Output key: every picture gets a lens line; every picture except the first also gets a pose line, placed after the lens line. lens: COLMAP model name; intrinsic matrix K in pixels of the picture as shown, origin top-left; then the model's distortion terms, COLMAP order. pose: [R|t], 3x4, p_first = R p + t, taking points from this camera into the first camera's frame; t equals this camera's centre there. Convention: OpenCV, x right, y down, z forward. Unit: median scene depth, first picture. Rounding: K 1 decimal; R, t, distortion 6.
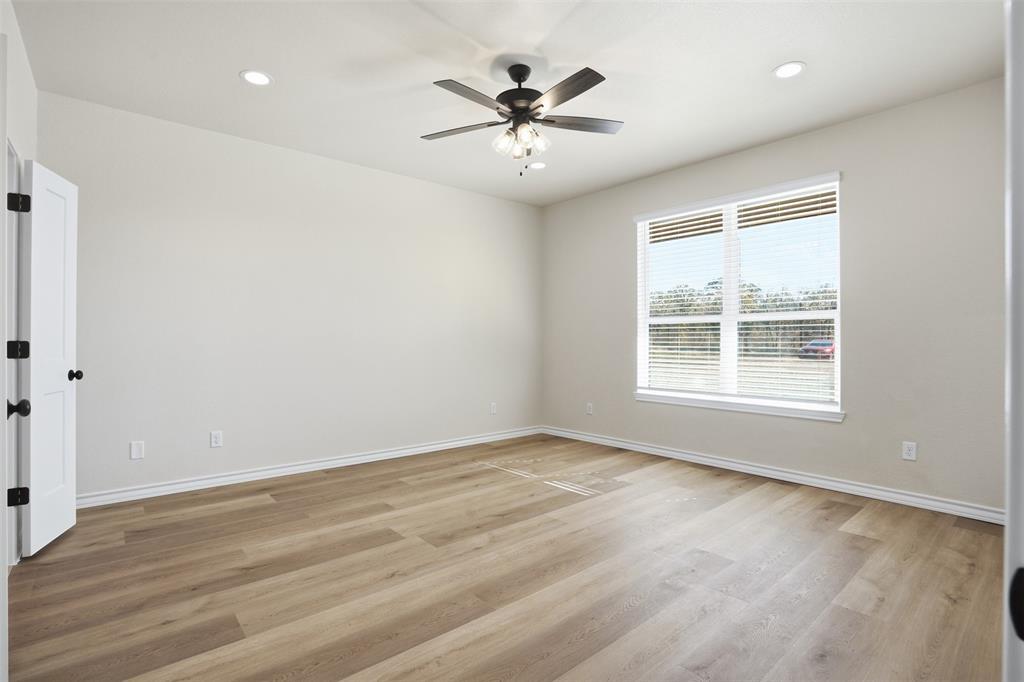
lens RADIAL K [[474.6, 0, 513.2], [0, 474.6, 339.3], [0, 0, 1]] dist [-0.002119, -0.000181]
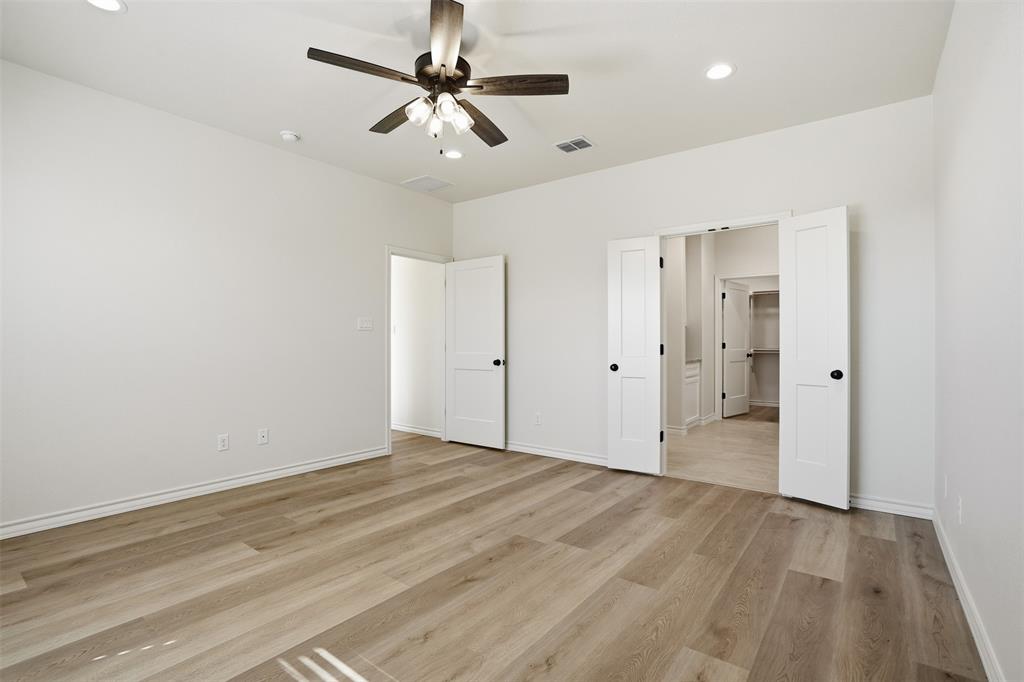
lens RADIAL K [[474.6, 0, 511.9], [0, 474.6, 343.4], [0, 0, 1]] dist [-0.002119, -0.000181]
pose [[-0.977781, -0.000250, -0.209630, 0.070491], [-0.000055, 1.000000, -0.000937, 0.002275], [0.209630, -0.000905, -0.977780, 1.890789]]
